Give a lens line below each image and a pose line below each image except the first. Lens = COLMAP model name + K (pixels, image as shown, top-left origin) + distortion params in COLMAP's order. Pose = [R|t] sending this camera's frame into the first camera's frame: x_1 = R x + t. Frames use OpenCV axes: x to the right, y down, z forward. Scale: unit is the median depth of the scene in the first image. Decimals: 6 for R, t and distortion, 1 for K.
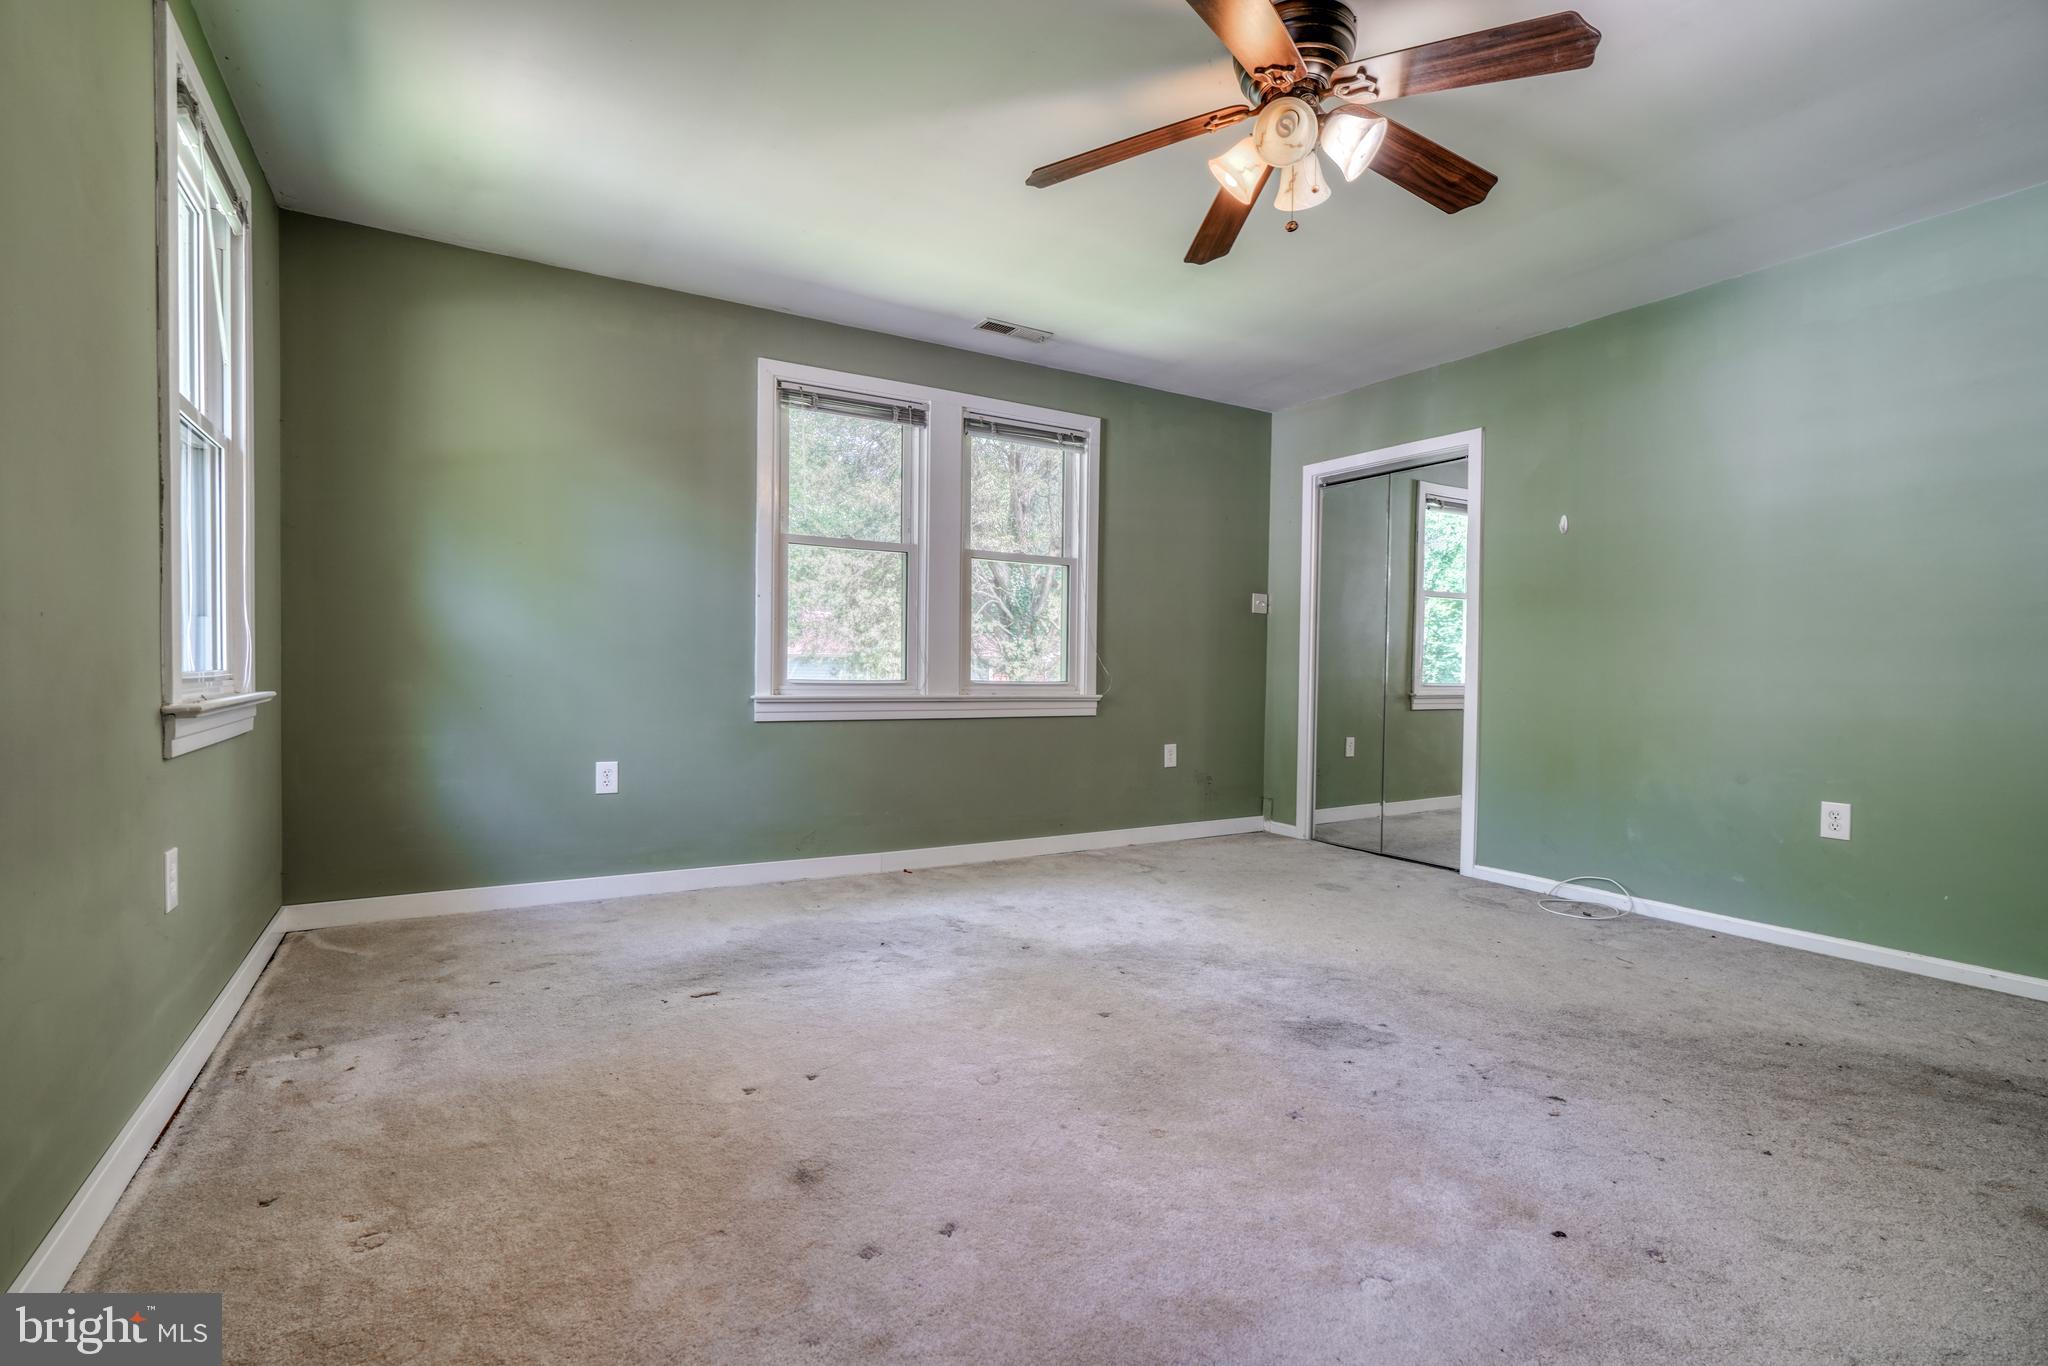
lens RADIAL K [[935.6, 0, 1006.3], [0, 935.6, 689.1], [0, 0, 1]] dist [-0.013772, 0.008613]
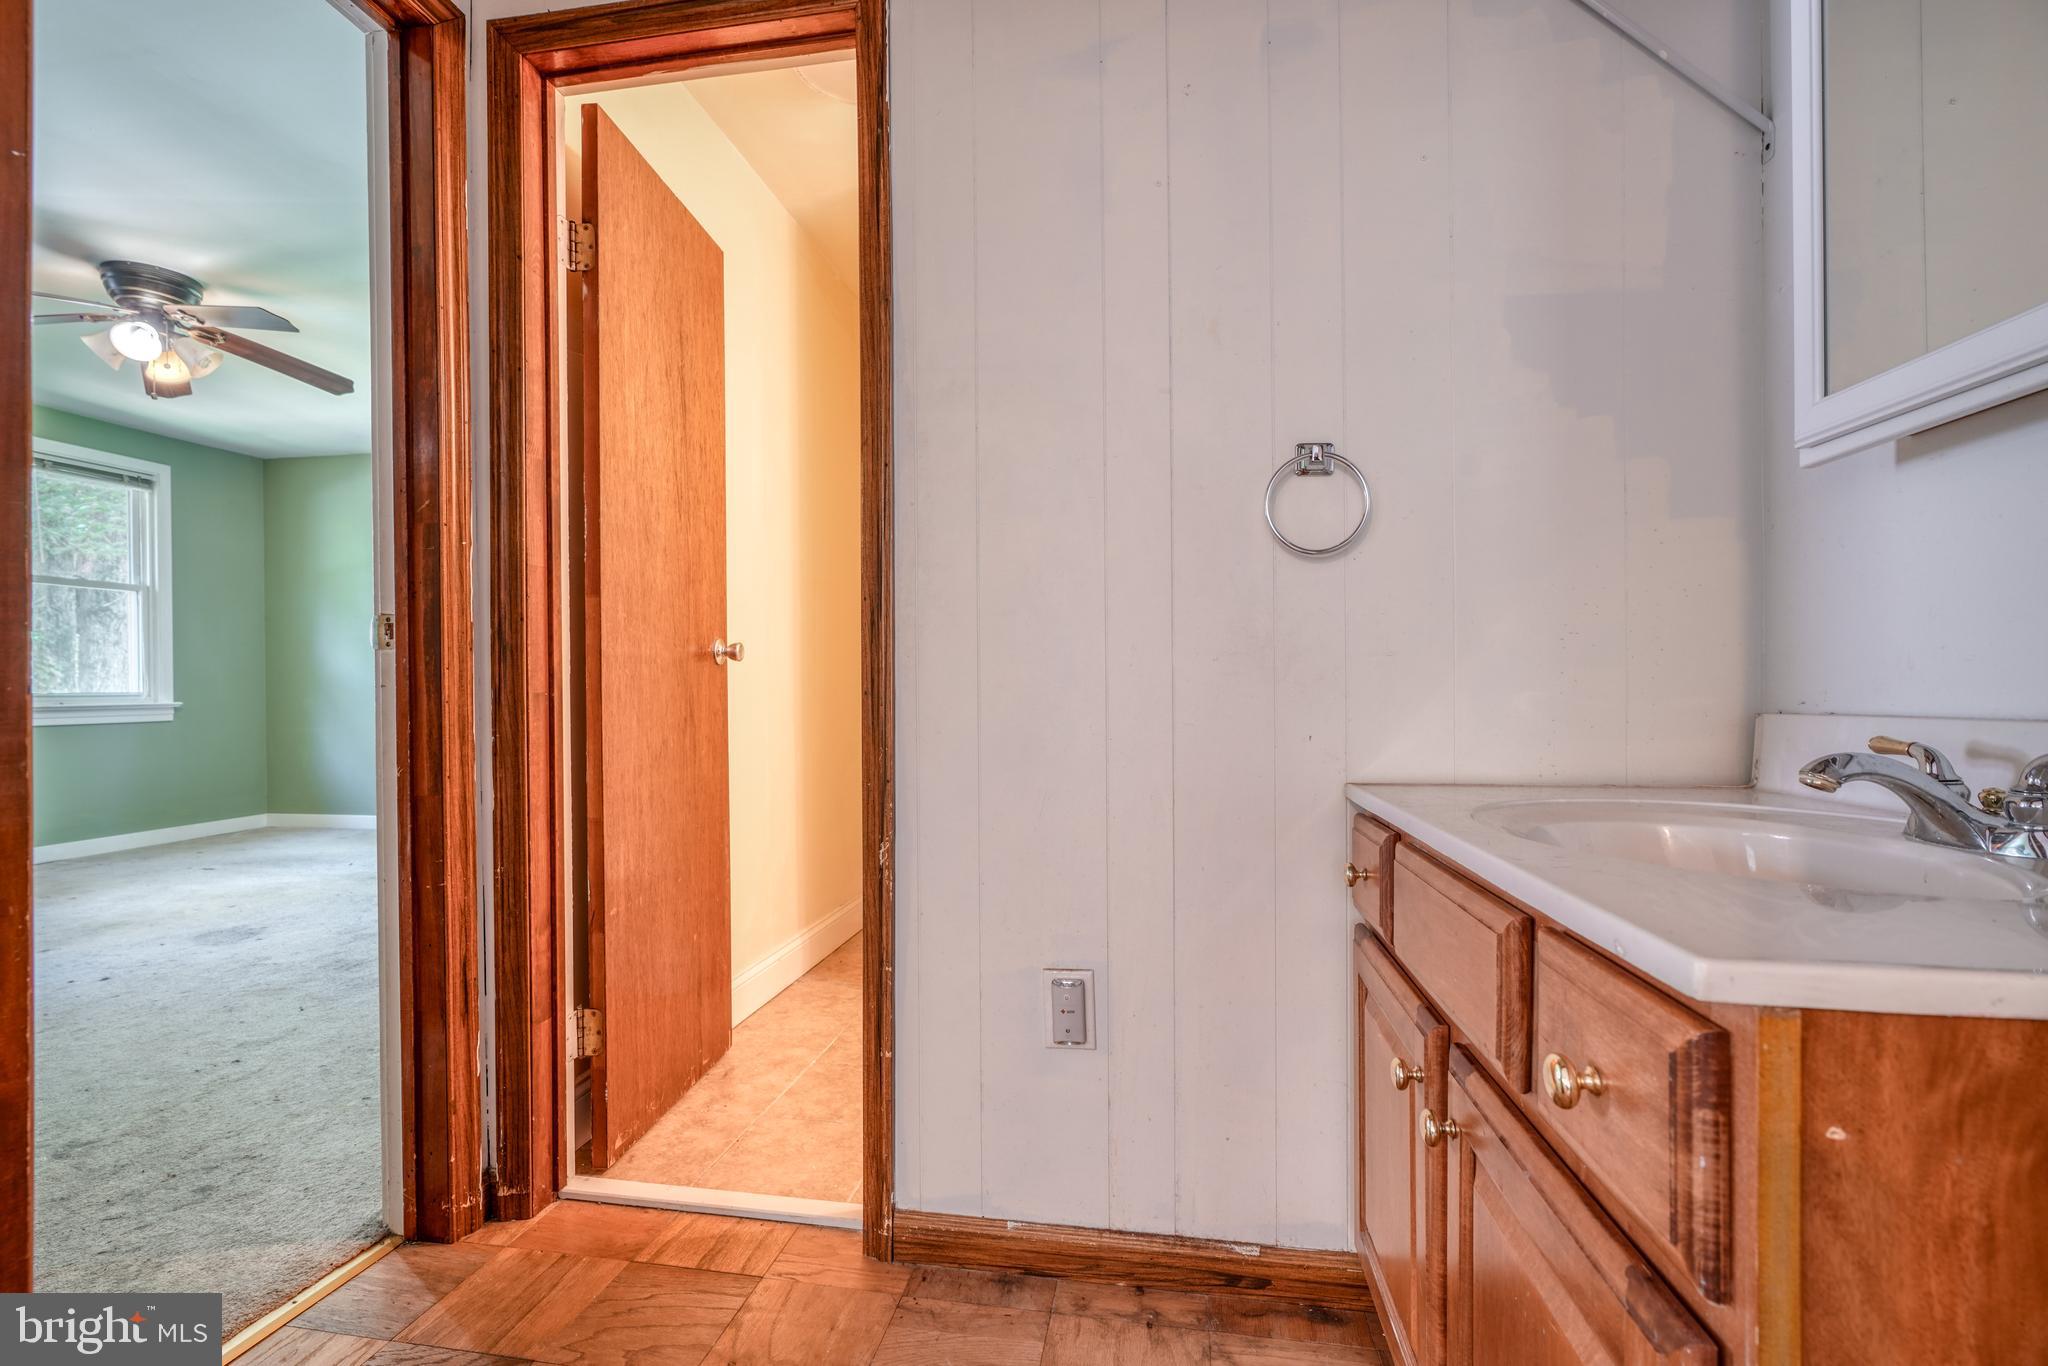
lens RADIAL K [[934.1, 0, 1007.0], [0, 934.1, 689.5], [0, 0, 1]] dist [-0.013378, 0.006667]
pose [[0.757672, -0.015725, -0.652446, 1.207065], [0.001661, 0.999753, -0.022166, 0.011489], [0.652633, 0.015710, 0.757511, 0.475558]]
